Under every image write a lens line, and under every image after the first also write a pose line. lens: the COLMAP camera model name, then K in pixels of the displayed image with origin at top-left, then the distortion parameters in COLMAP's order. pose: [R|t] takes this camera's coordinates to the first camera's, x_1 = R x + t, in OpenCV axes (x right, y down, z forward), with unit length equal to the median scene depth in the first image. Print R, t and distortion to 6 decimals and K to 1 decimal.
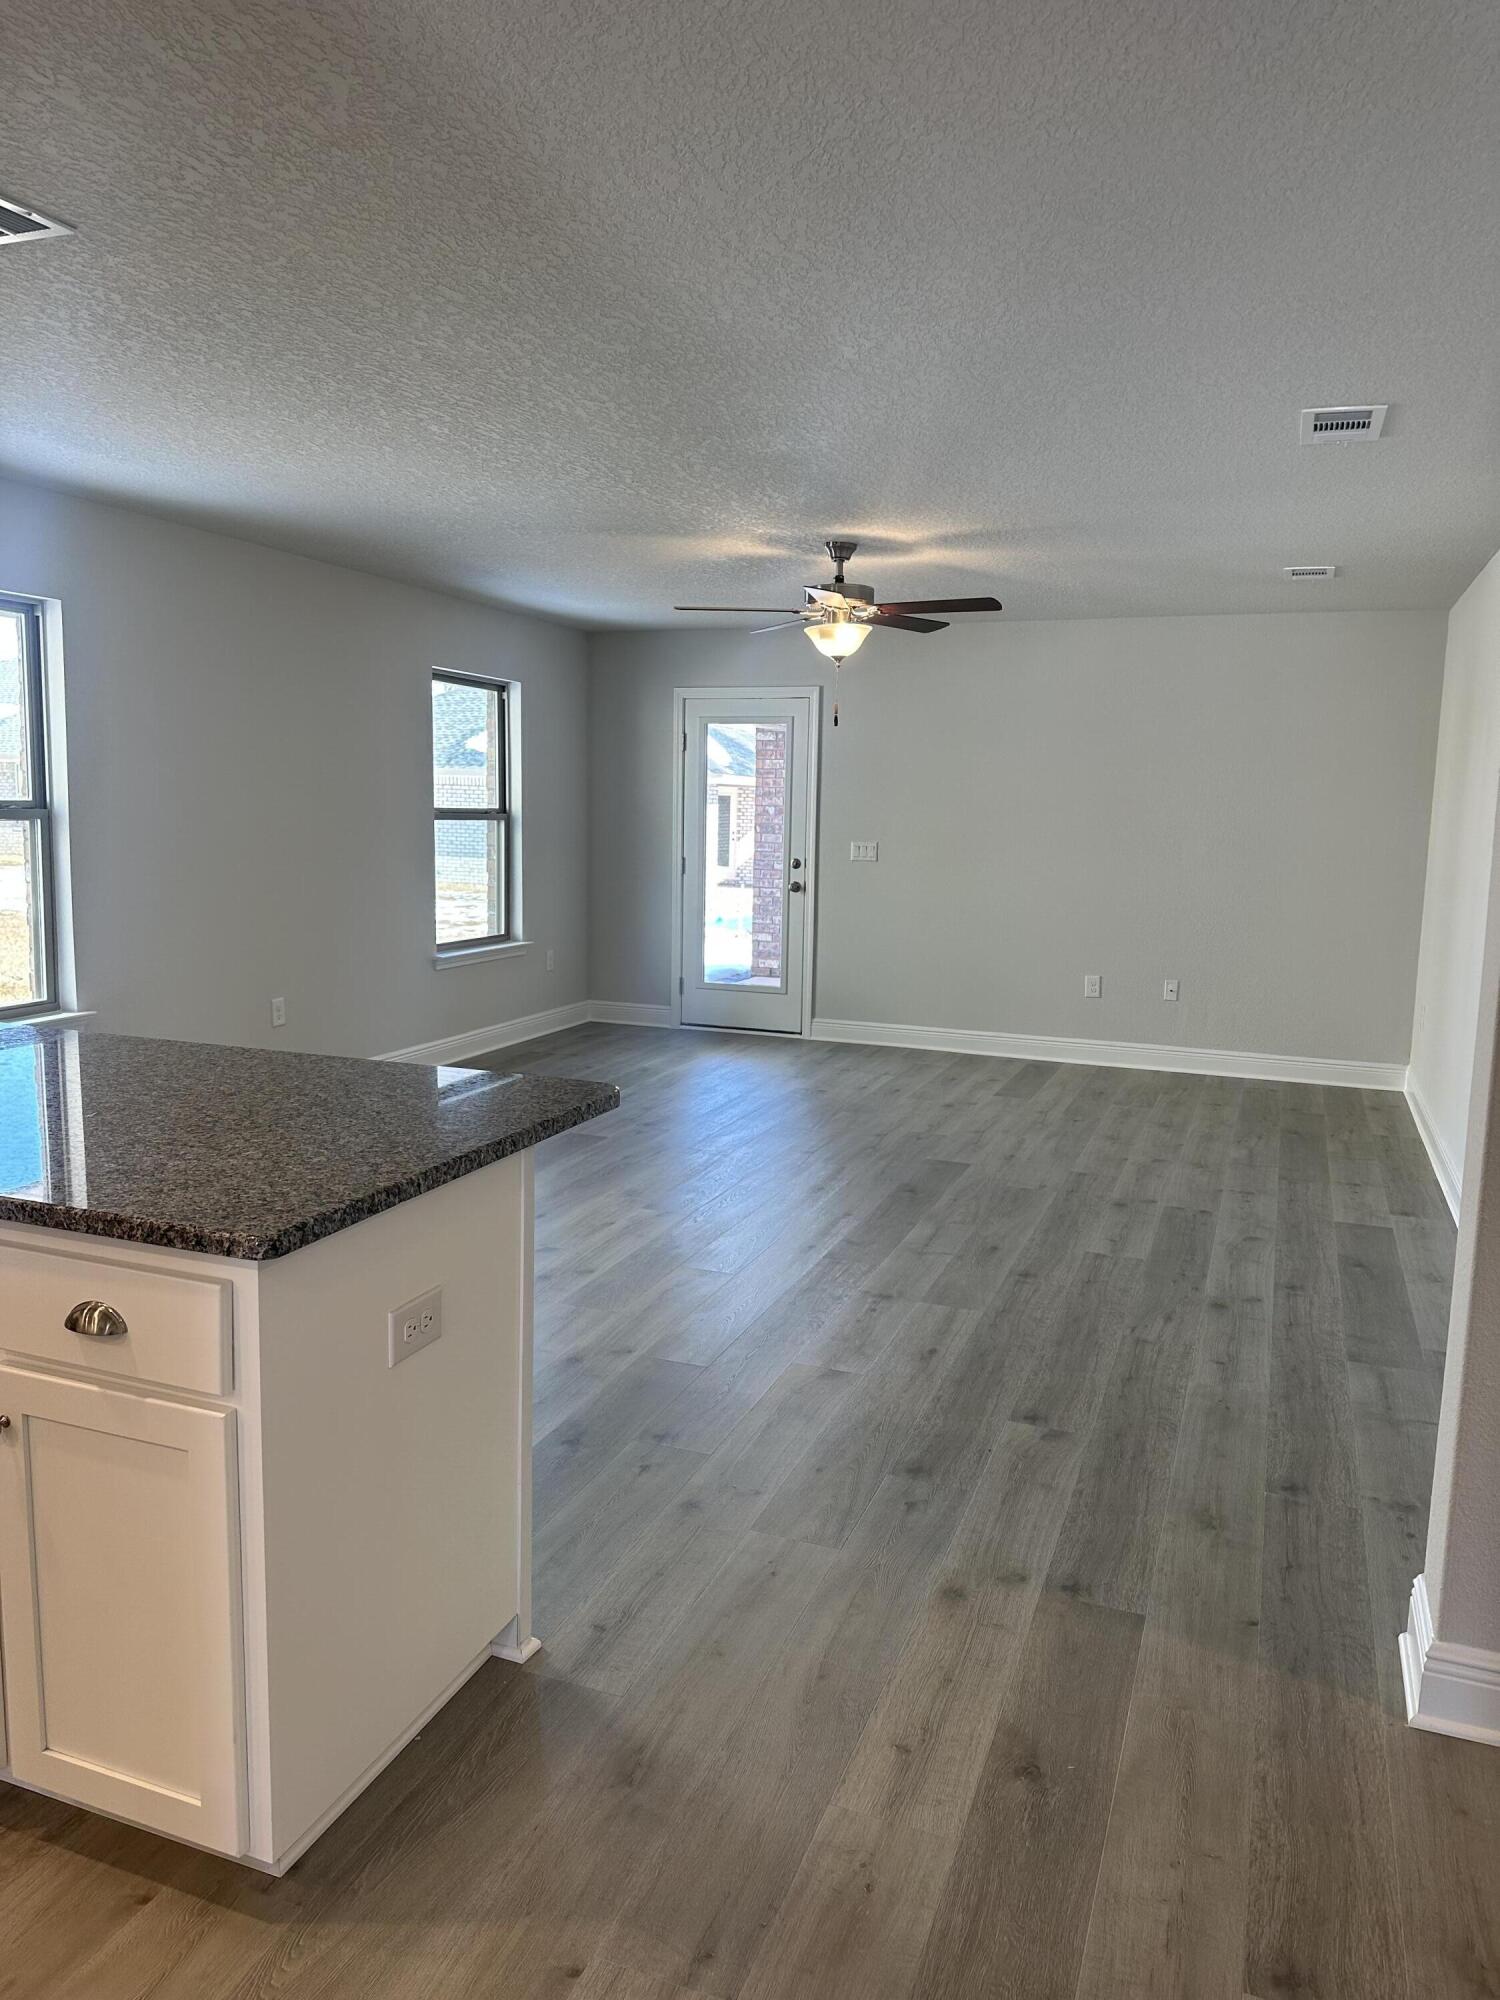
lens RADIAL K [[1446.3, 0, 750.0], [0, 1446.3, 1000.0], [0, 0, 1]] dist [0.003637, -0.002095]
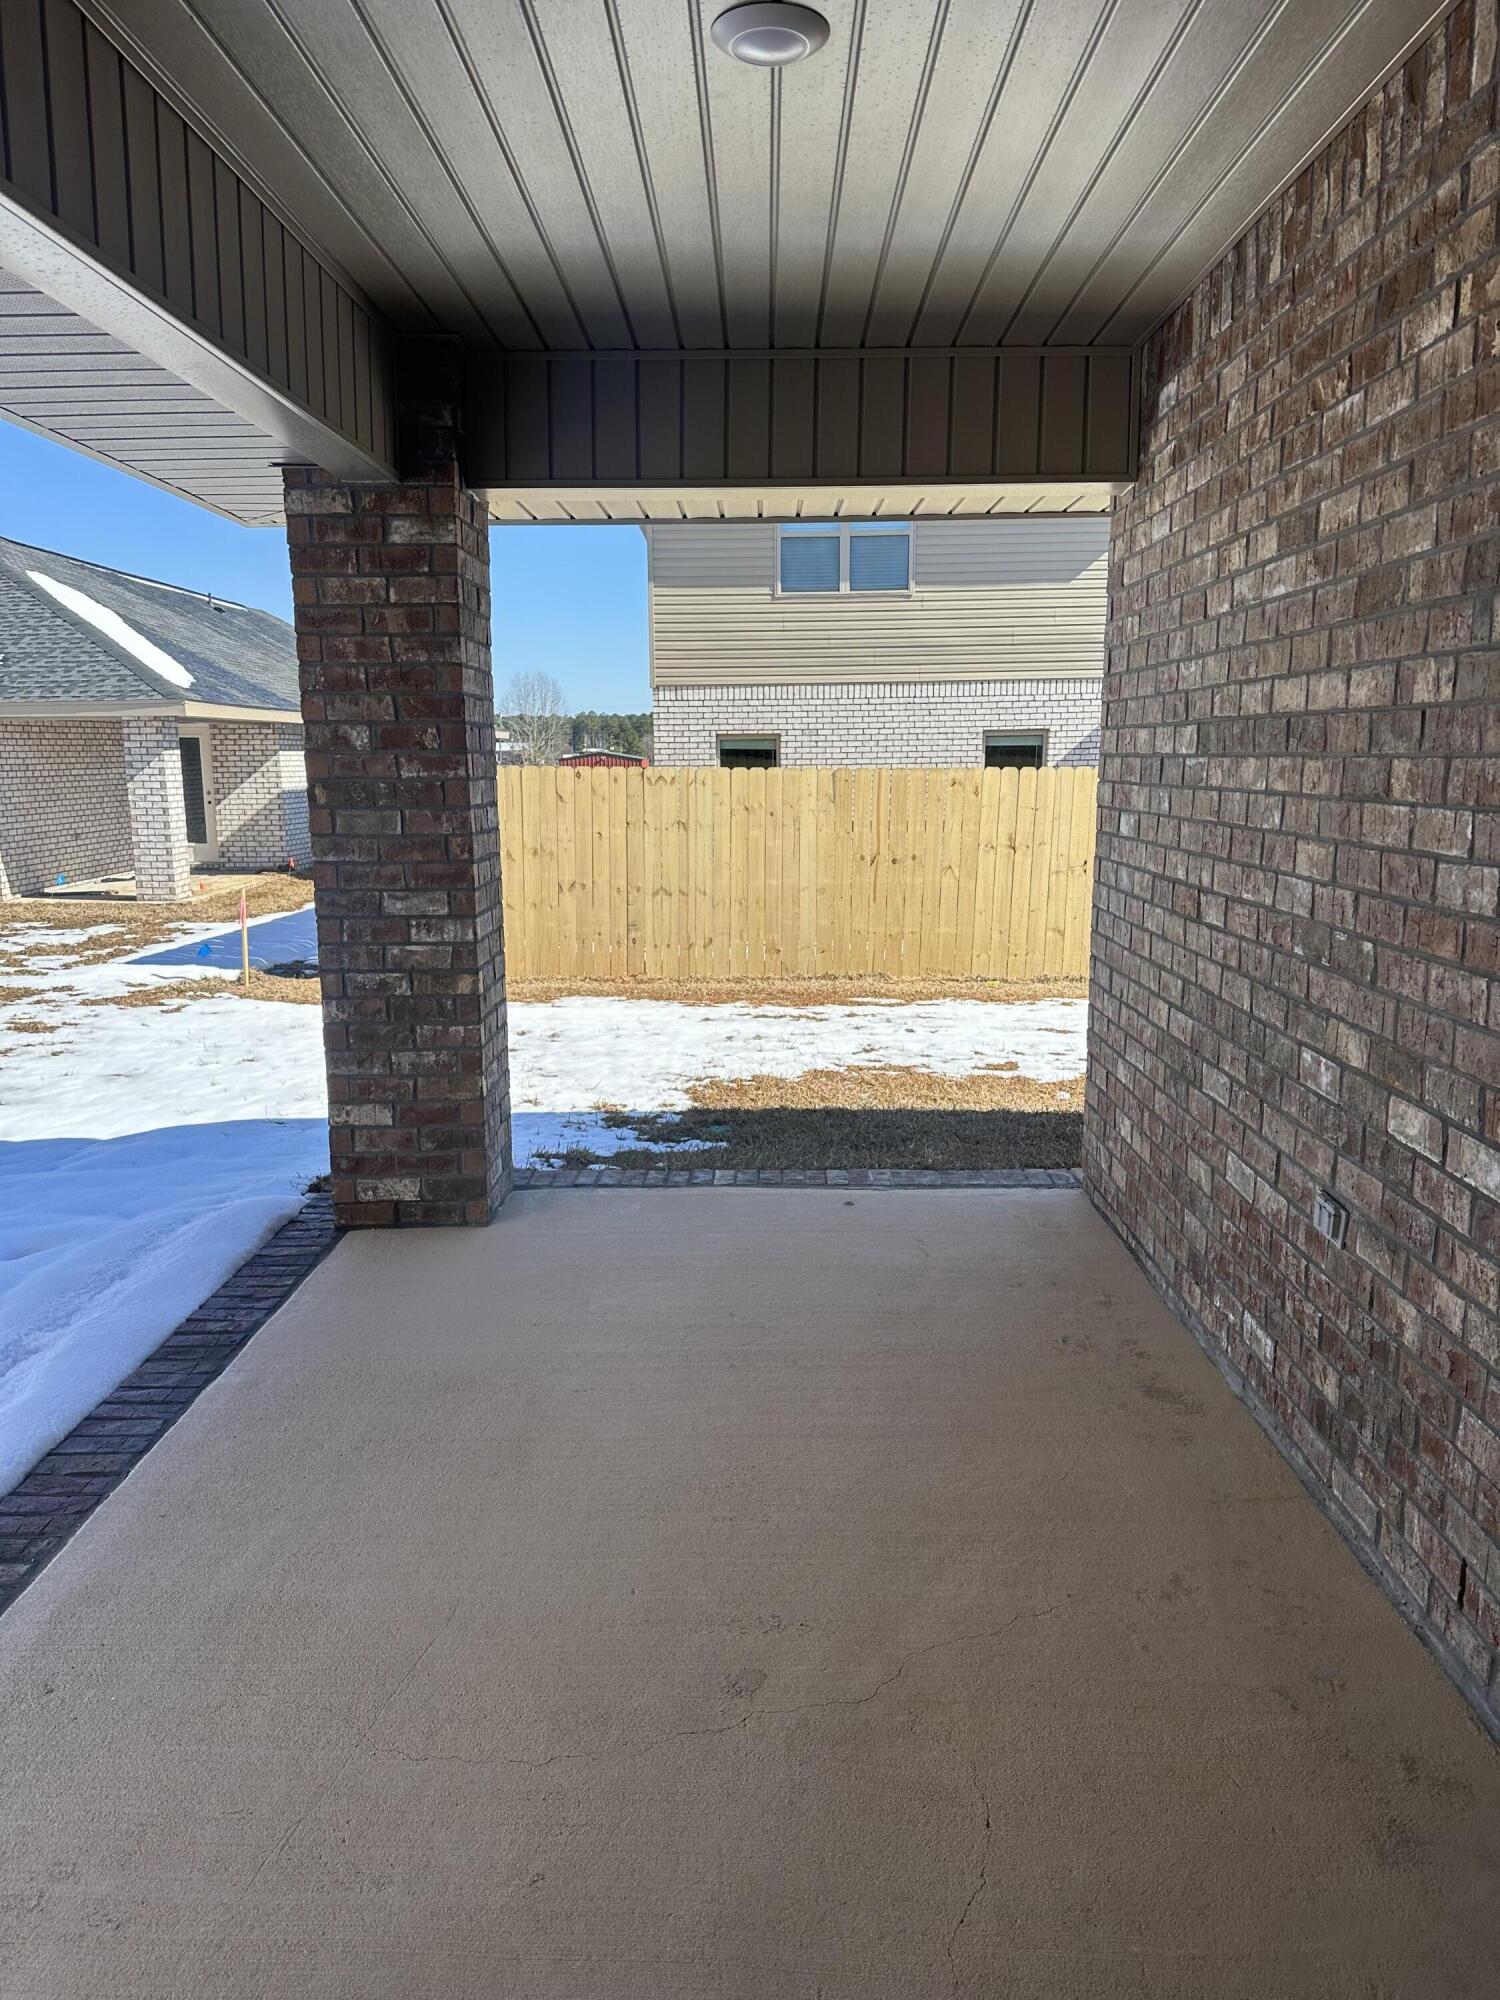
lens RADIAL K [[1446.3, 0, 750.0], [0, 1446.3, 1000.0], [0, 0, 1]] dist [0.003637, -0.002095]
pose [[0.939075, -0.096584, 0.329864, -0.006852], [0.083572, 0.995068, 0.053438, -0.036045], [-0.333398, -0.022615, 0.942515, 0.290276]]
